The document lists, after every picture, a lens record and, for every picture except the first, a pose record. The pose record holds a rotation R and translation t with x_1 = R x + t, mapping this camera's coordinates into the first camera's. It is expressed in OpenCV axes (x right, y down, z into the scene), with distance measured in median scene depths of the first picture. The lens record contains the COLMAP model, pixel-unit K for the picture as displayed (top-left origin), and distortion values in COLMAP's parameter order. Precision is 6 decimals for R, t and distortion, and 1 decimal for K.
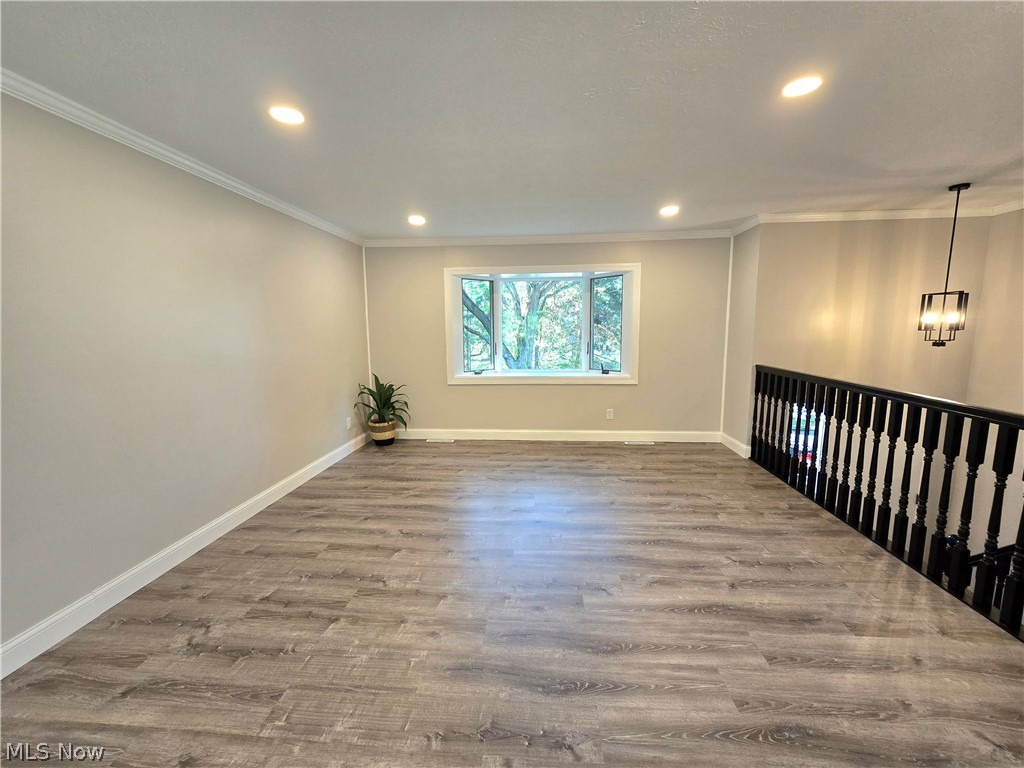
lens RADIAL K [[422.7, 0, 512.1], [0, 422.7, 388.3], [0, 0, 1]] dist [-0.006665, 0.002334]
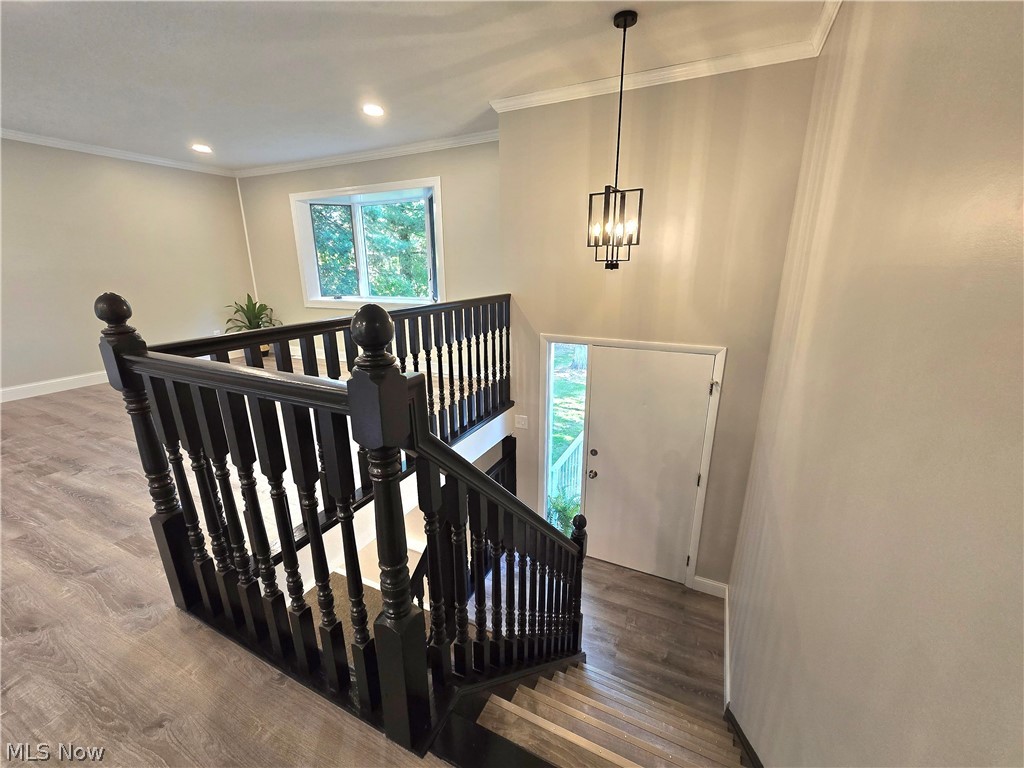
lens RADIAL K [[422.7, 0, 505.0], [0, 422.7, 383.1], [0, 0, 1]] dist [-0.006665, 0.002334]
pose [[0.931426, 0.103698, -0.348843, 1.113644], [-0.055427, 0.987784, 0.145639, -0.001776], [0.359684, -0.116317, 0.925796, 0.238993]]
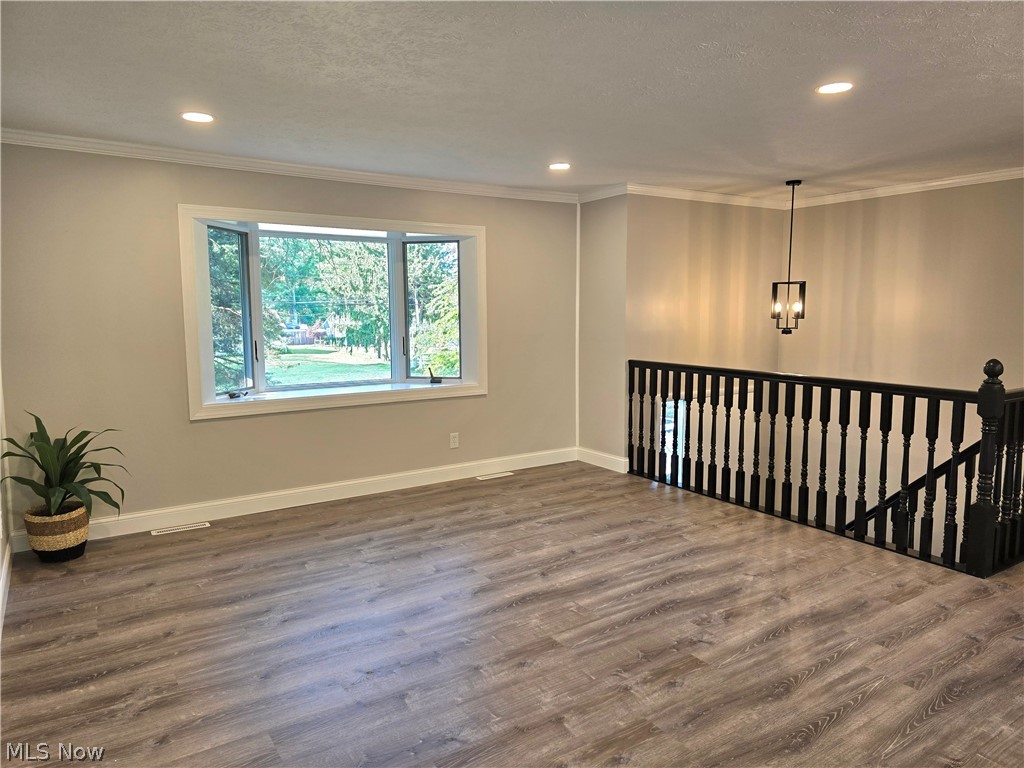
lens RADIAL K [[677.1, 0, 504.5], [0, 677.1, 384.1], [0, 0, 1]] dist [0.046351, -0.035417]
pose [[0.791214, -0.062384, 0.608348, -0.552045], [0.083809, 0.996458, -0.006818, -0.024253], [-0.605769, 0.056380, 0.793641, 0.102762]]
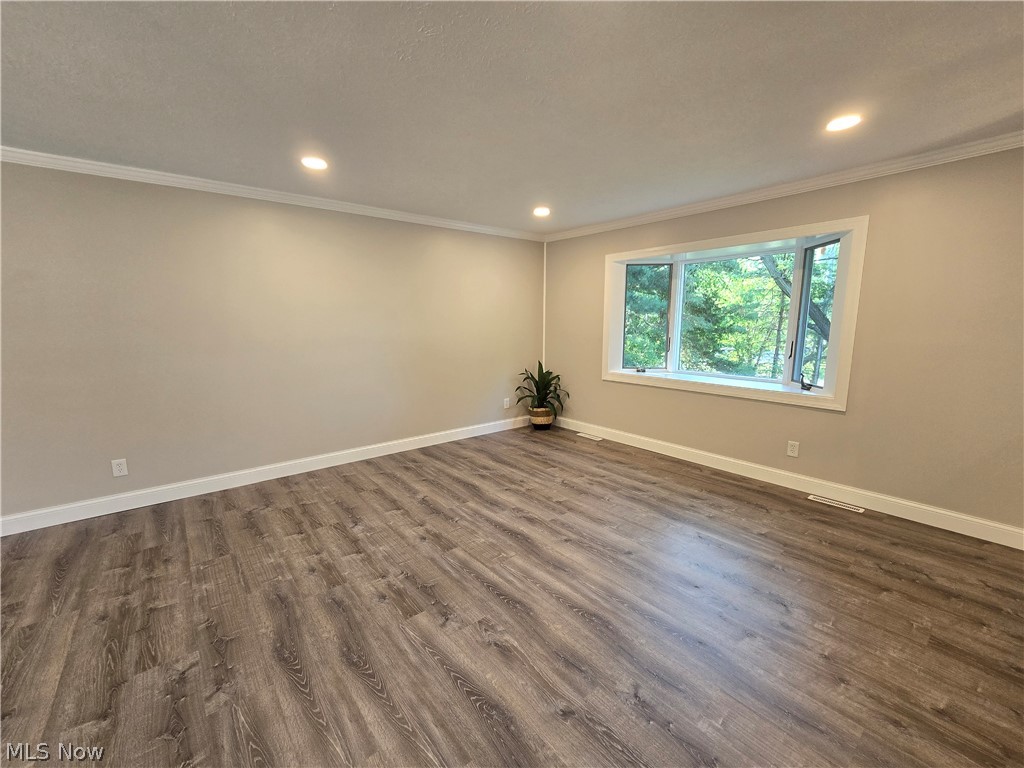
lens RADIAL K [[422.7, 0, 512.1], [0, 422.7, 384.2], [0, 0, 1]] dist [-0.006665, 0.002334]
pose [[0.697749, 0.118010, -0.706555, 0.572716], [-0.107413, 0.992422, 0.059682, -0.049973], [0.708243, 0.034250, 0.705137, 0.298281]]
